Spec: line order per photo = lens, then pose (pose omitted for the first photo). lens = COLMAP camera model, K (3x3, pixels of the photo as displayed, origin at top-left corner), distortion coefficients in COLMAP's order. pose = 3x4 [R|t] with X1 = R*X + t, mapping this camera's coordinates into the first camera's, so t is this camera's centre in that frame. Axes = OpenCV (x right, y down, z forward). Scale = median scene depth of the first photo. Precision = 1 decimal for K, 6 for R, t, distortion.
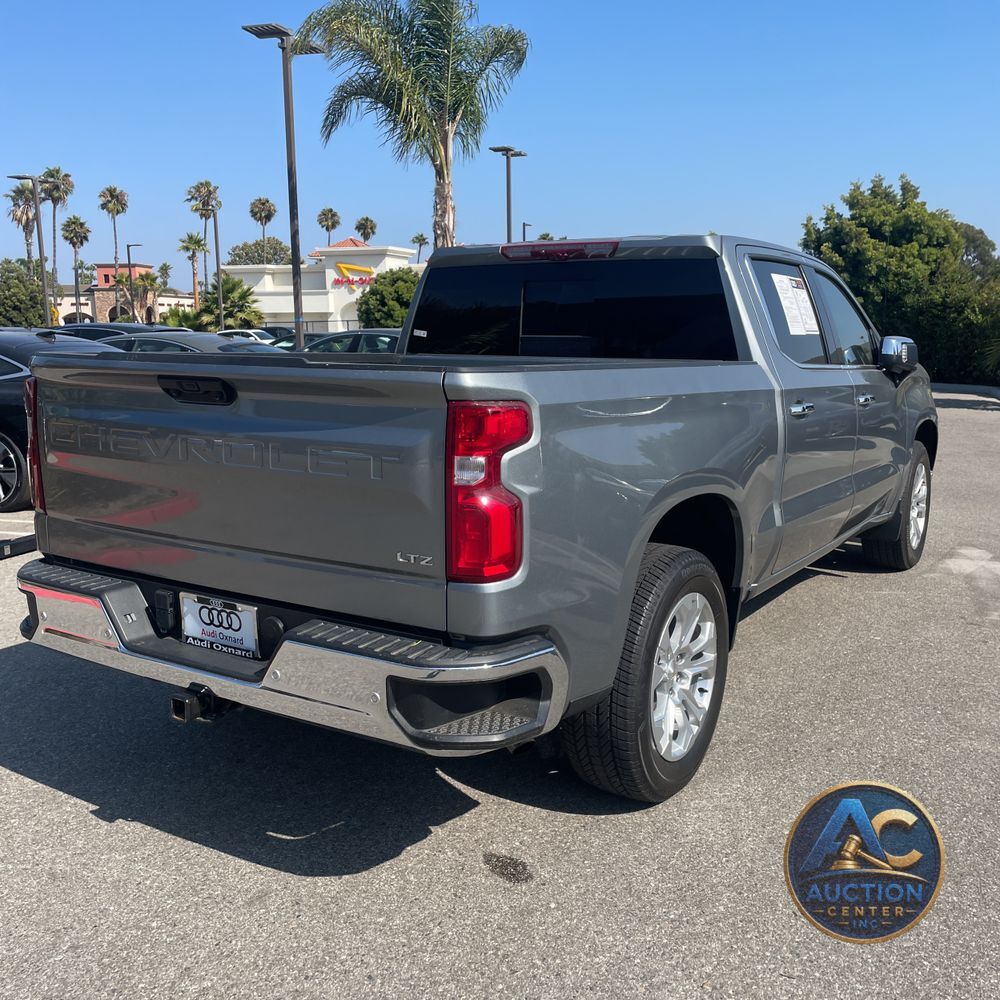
lens RADIAL K [[1000.6, 0, 520.3], [0, 1000.6, 483.6], [0, 0, 1]] dist [0.081886, -0.135783]
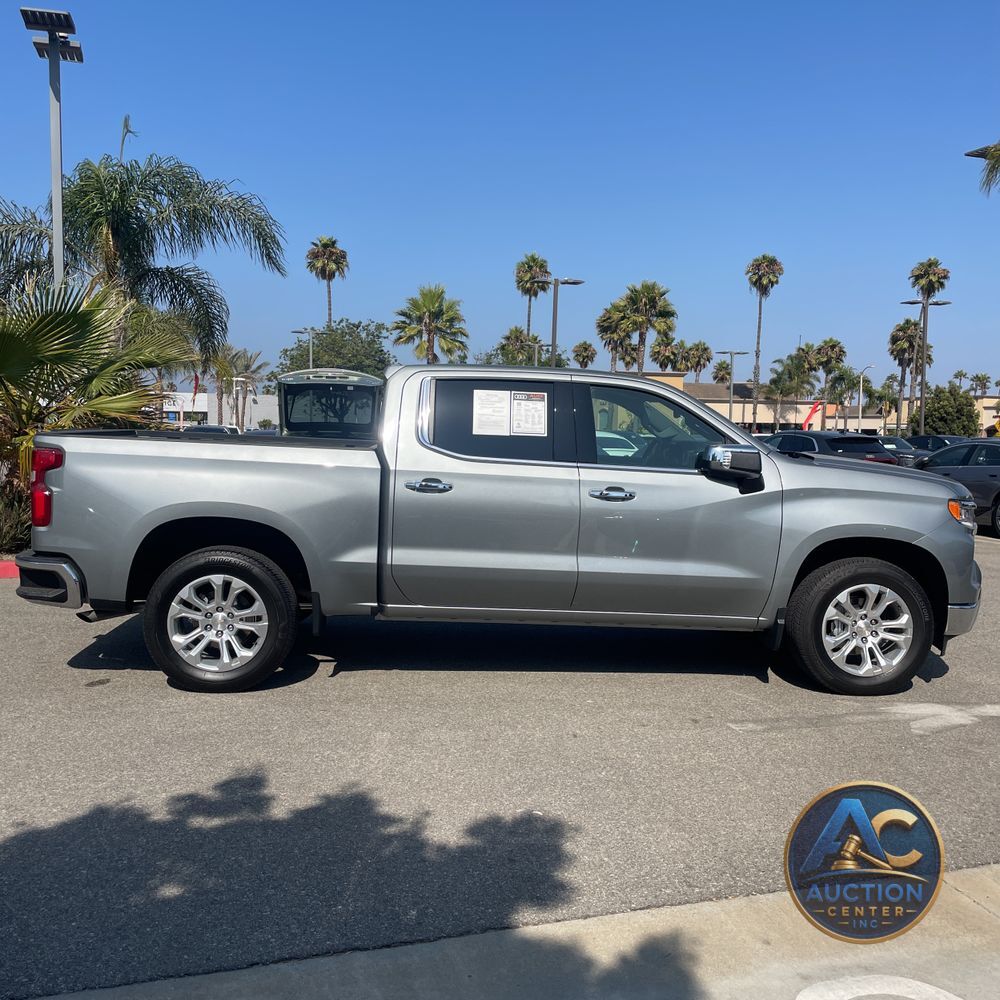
lens RADIAL K [[972.8, 0, 500.0], [0, 972.8, 500.0], [0, 0, 1]] dist [0.079166, -0.126723]
pose [[0.595013, 0.076501, -0.800067, 1.045229], [-0.148297, 0.988818, -0.015740, -0.036867], [0.789916, 0.128013, 0.599704, 0.209086]]
